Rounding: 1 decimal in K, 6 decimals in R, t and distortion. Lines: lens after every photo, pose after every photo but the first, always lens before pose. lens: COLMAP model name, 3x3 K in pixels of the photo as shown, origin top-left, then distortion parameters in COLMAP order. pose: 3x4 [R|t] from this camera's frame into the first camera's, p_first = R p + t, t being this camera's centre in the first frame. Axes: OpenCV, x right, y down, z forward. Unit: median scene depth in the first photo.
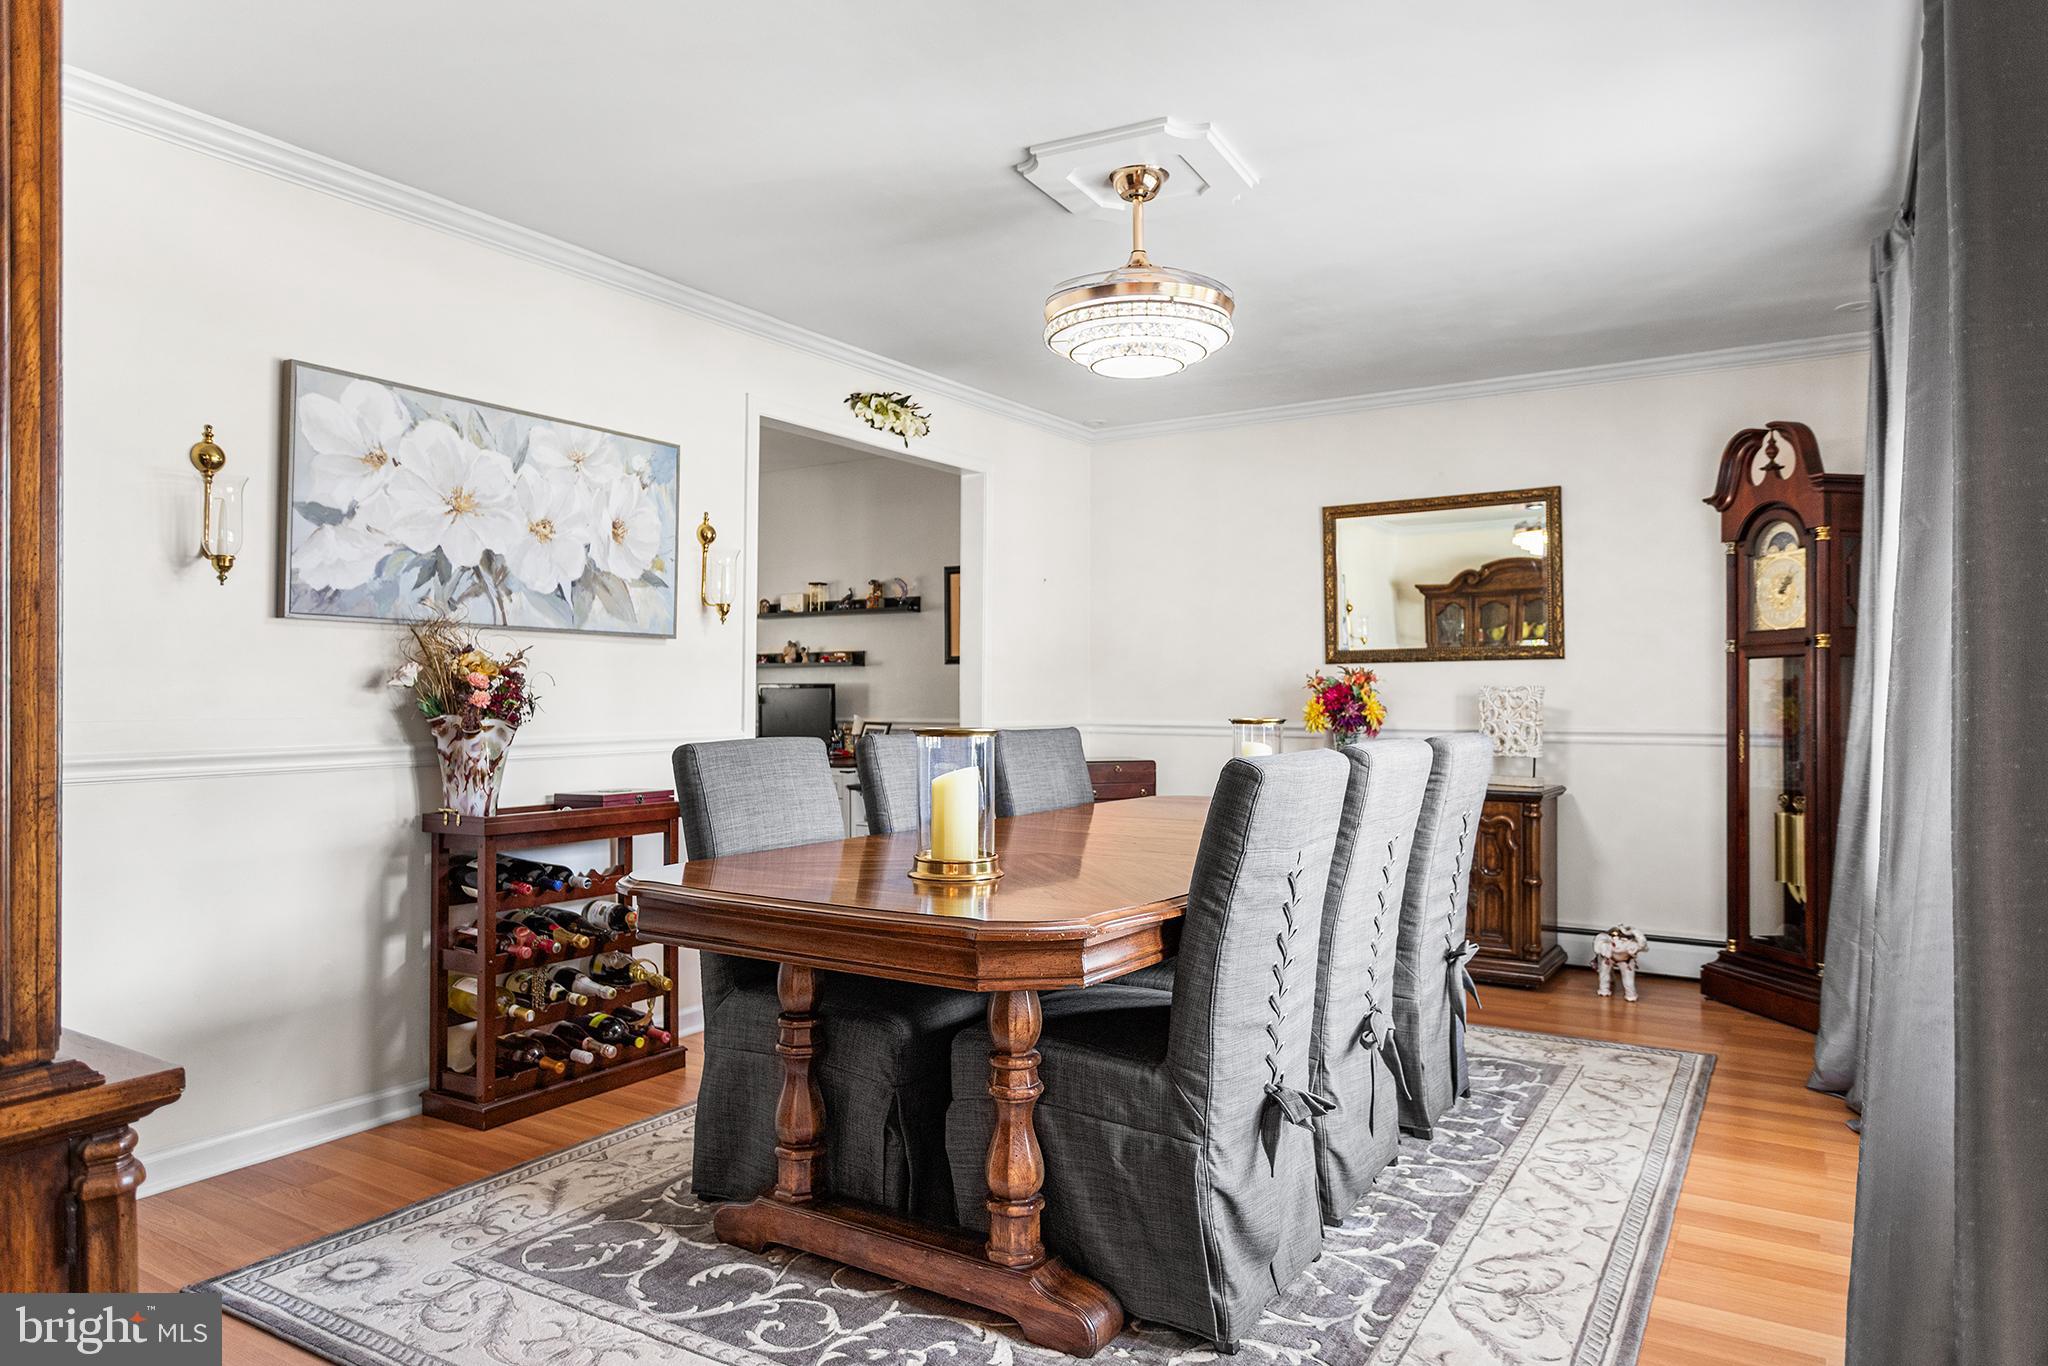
lens RADIAL K [[1281.0, 0, 973.8], [0, 1281.0, 693.4], [0, 0, 1]] dist [0.002852, 0.000231]
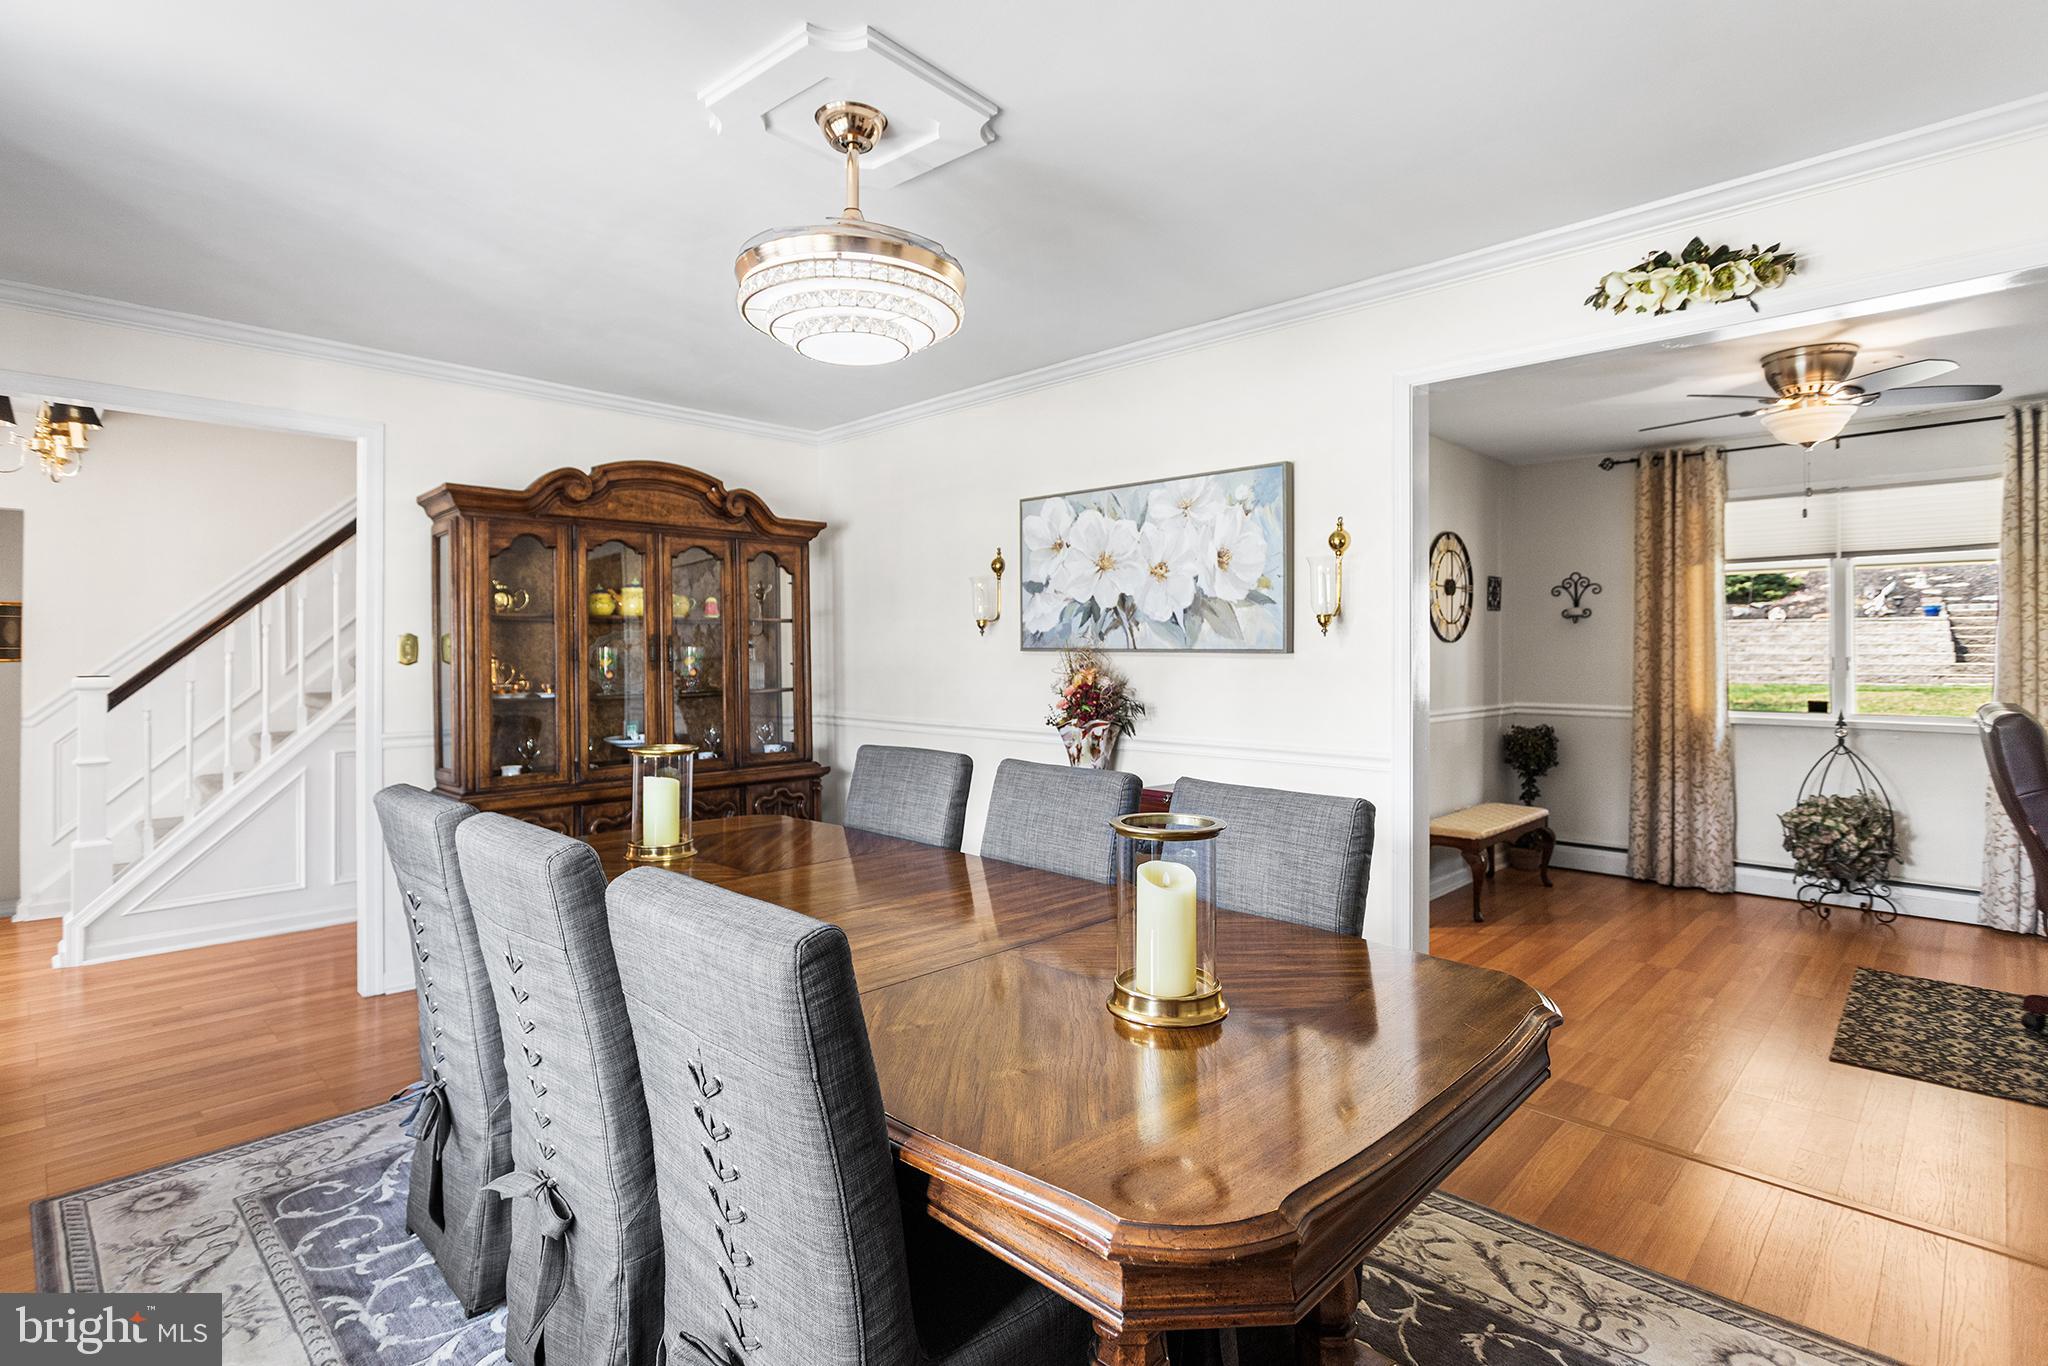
lens RADIAL K [[975.8, 0, 1031.0], [0, 975.8, 652.9], [0, 0, 1]] dist [-0.002093, 0.002406]
pose [[-0.171971, 0.001515, -0.985101, 0.606620], [0.000924, 0.999999, 0.001377, -0.047678], [0.985102, -0.000673, -0.171972, 1.010374]]
